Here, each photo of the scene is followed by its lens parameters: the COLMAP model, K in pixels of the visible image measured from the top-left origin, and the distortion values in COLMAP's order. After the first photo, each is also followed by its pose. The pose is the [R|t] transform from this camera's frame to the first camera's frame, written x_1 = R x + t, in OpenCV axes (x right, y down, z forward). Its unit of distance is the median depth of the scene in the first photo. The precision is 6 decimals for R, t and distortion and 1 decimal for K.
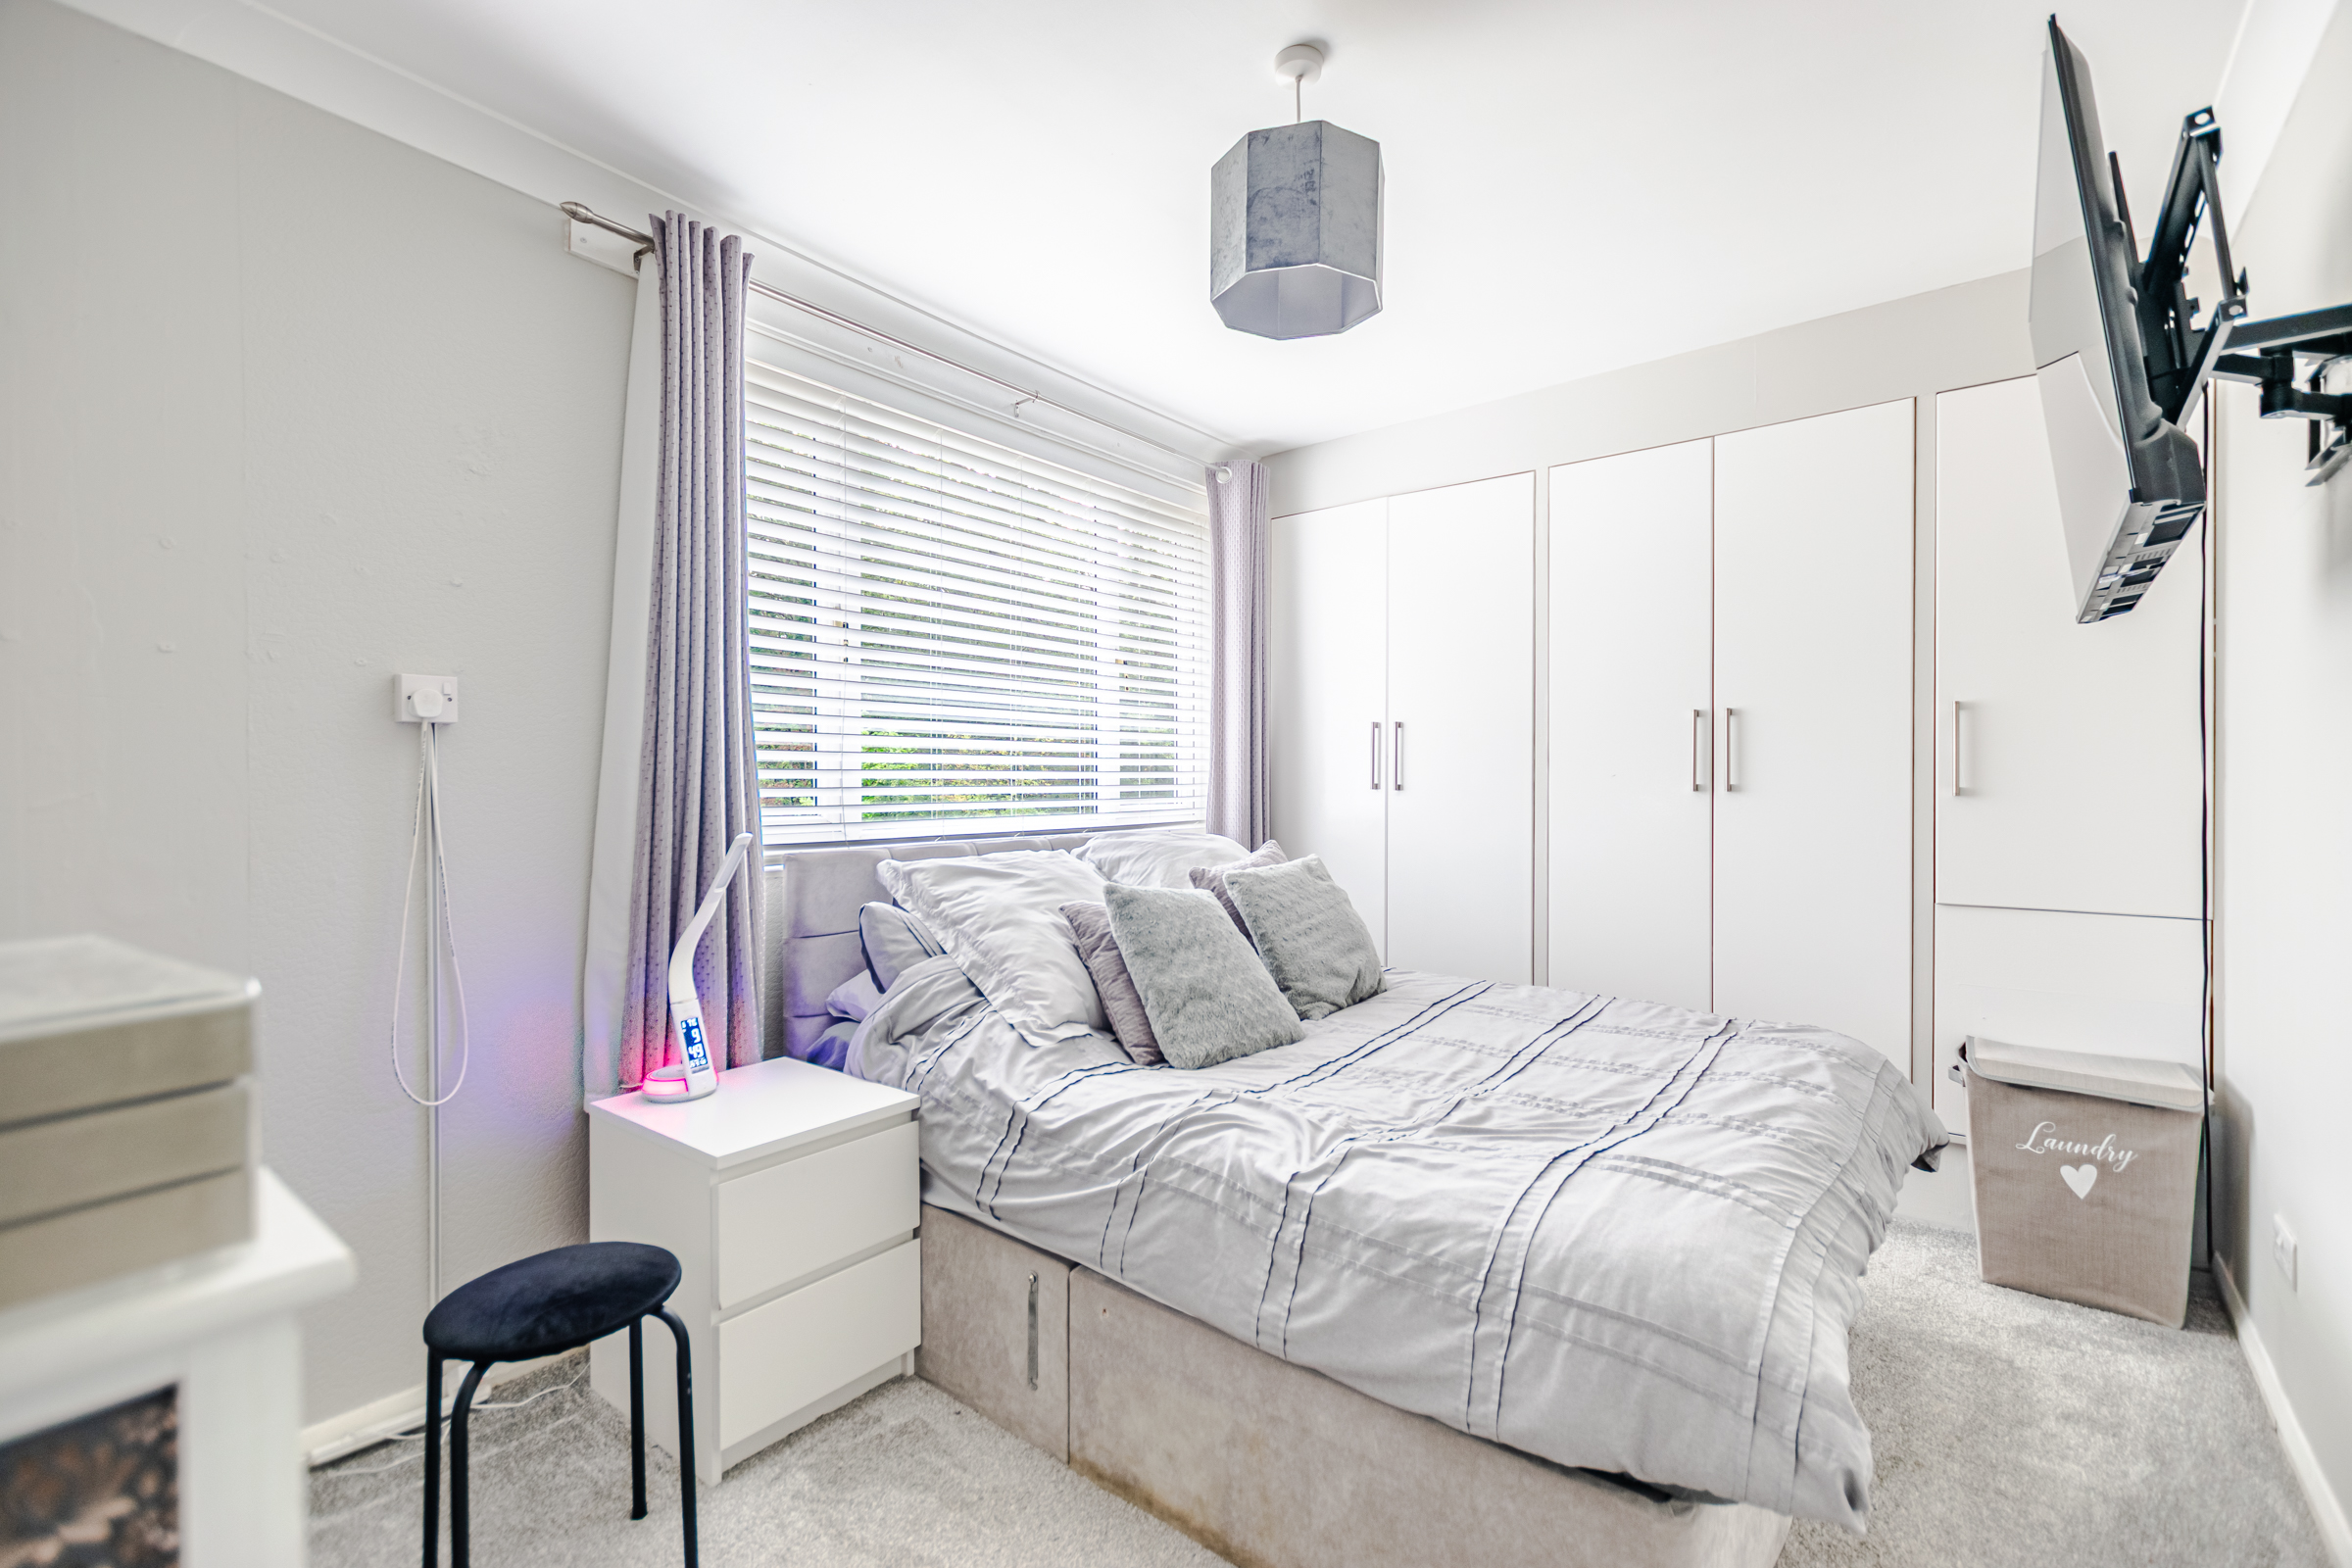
lens RADIAL K [[1026.2, 0, 1182.4], [0, 1026.2, 776.0], [0, 0, 1]] dist [-0.012198, -0.000880]
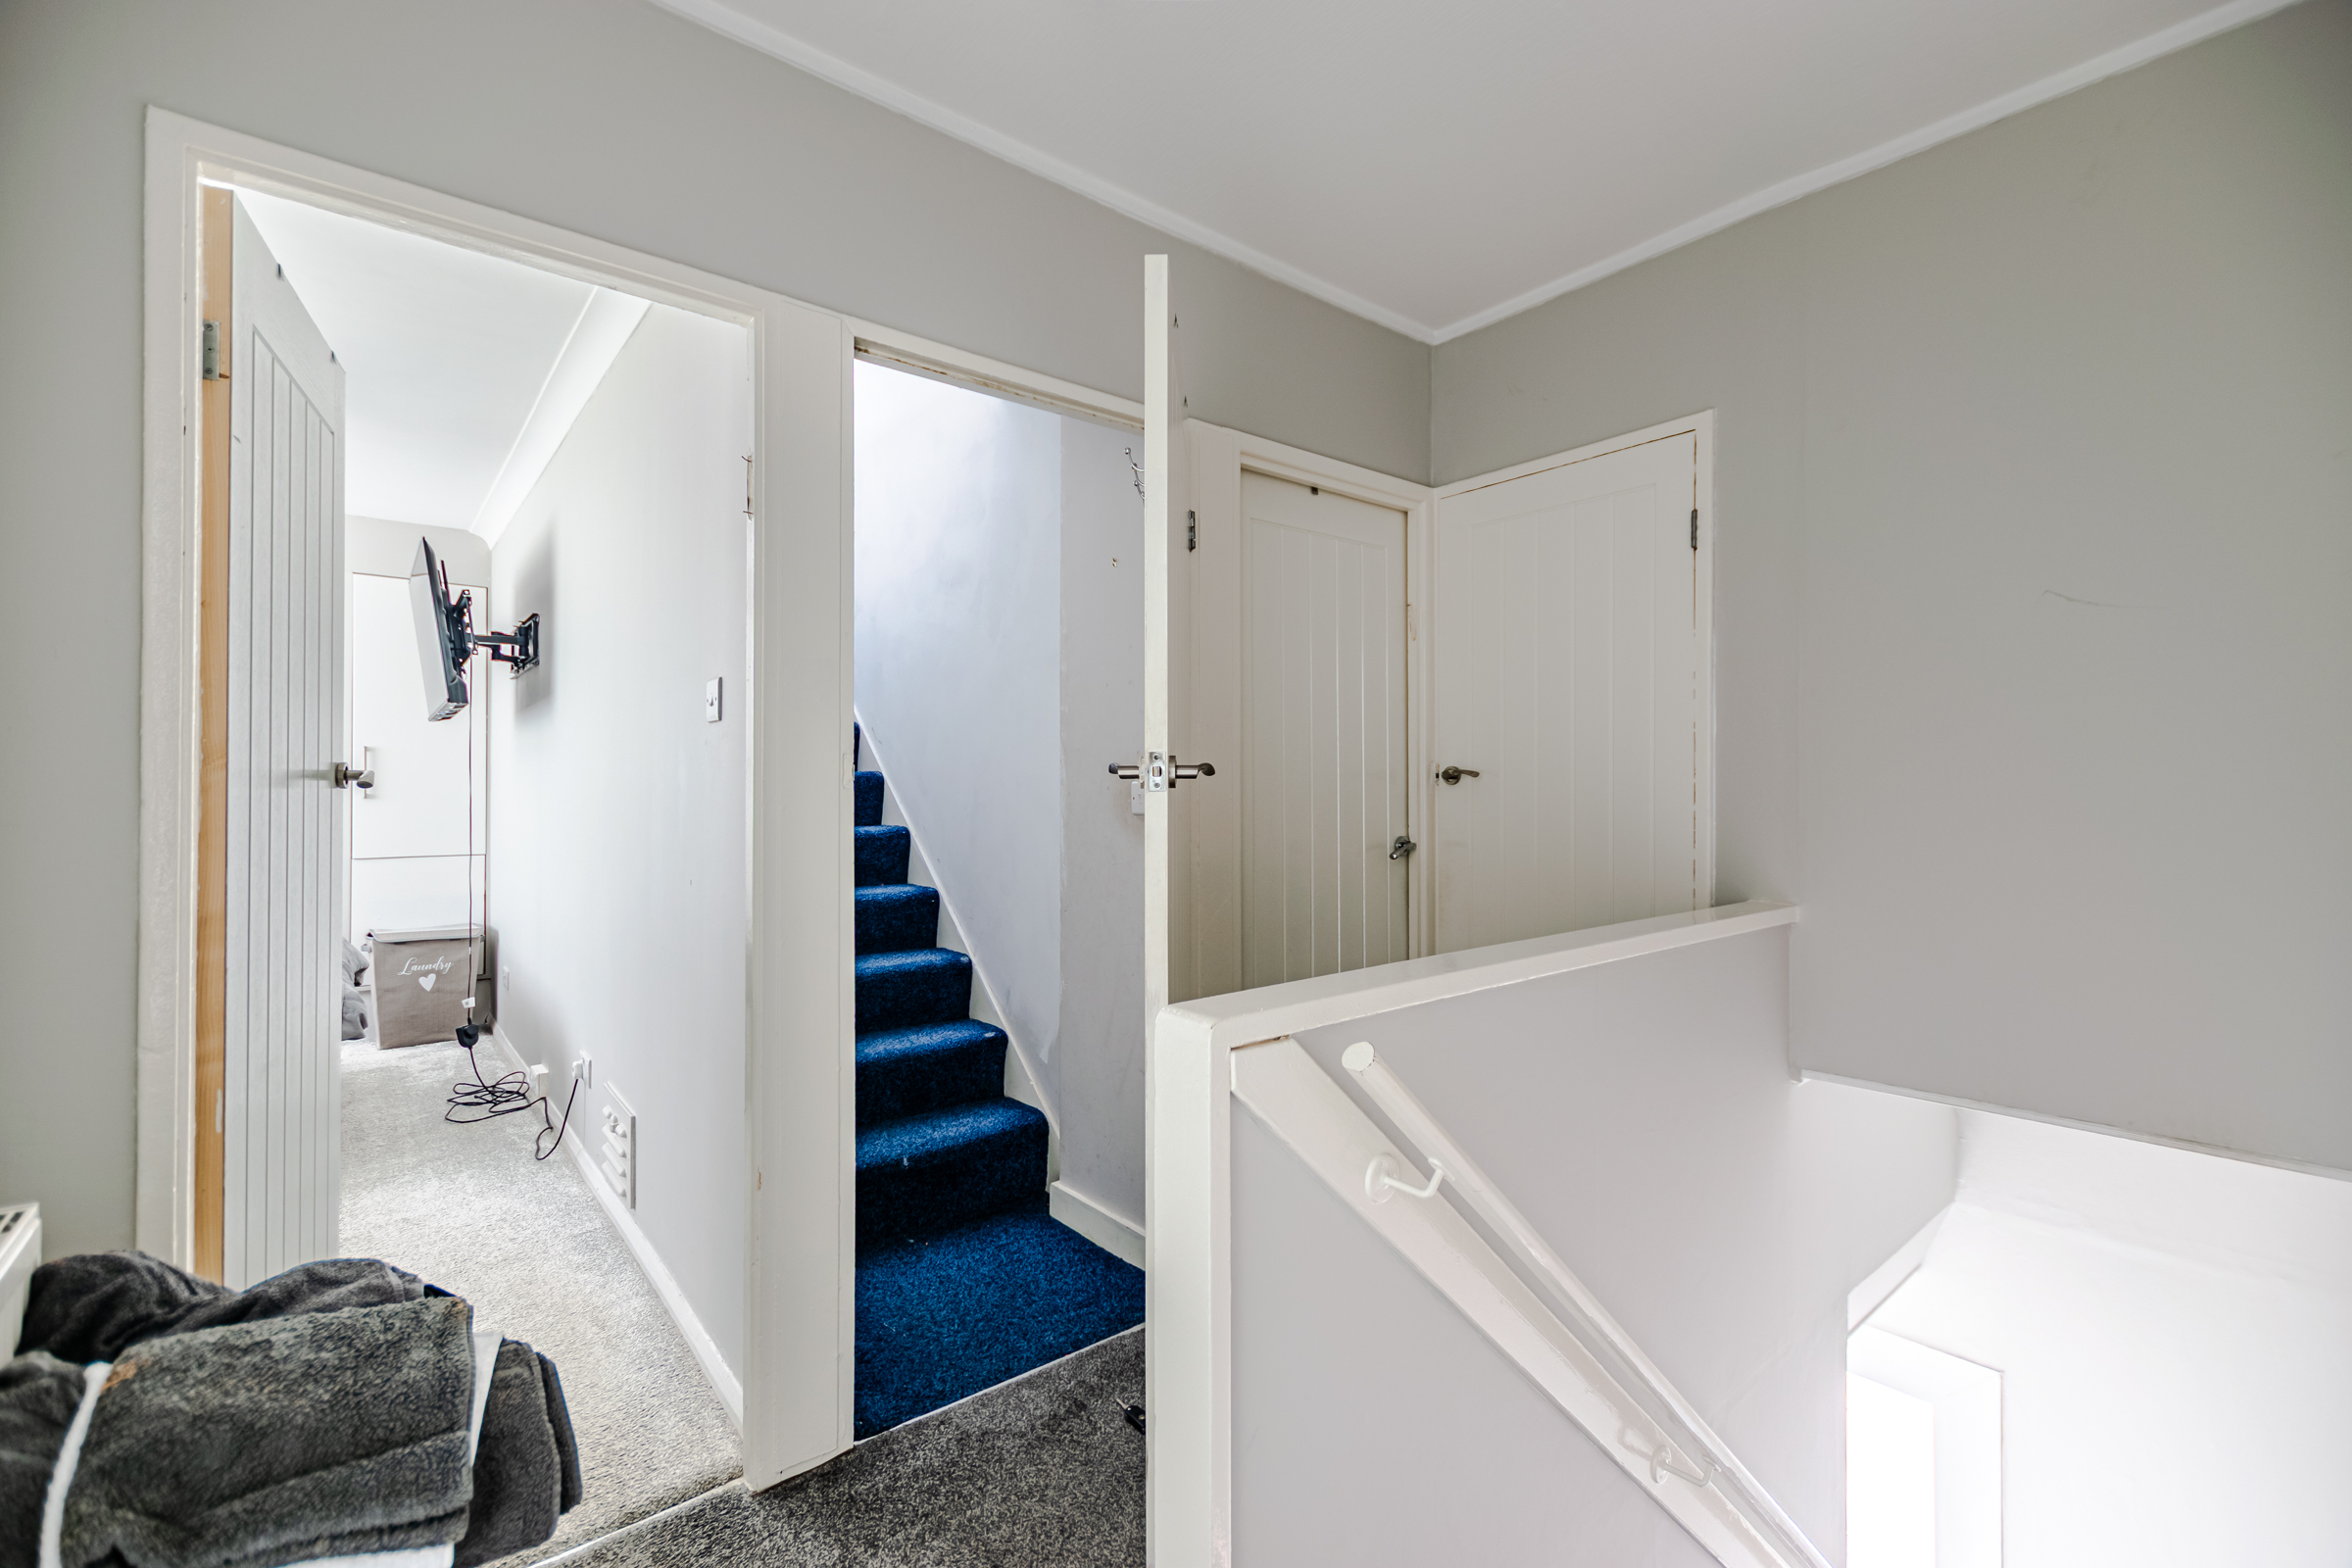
lens RADIAL K [[1026.2, 0, 1181.1], [0, 1026.2, 780.8], [0, 0, 1]] dist [-0.012198, -0.000880]
pose [[0.203340, 0.008839, 0.979068, -0.876551], [-0.001112, 0.999961, -0.008796, 0.004090], [-0.979108, 0.000700, 0.203341, -0.967694]]
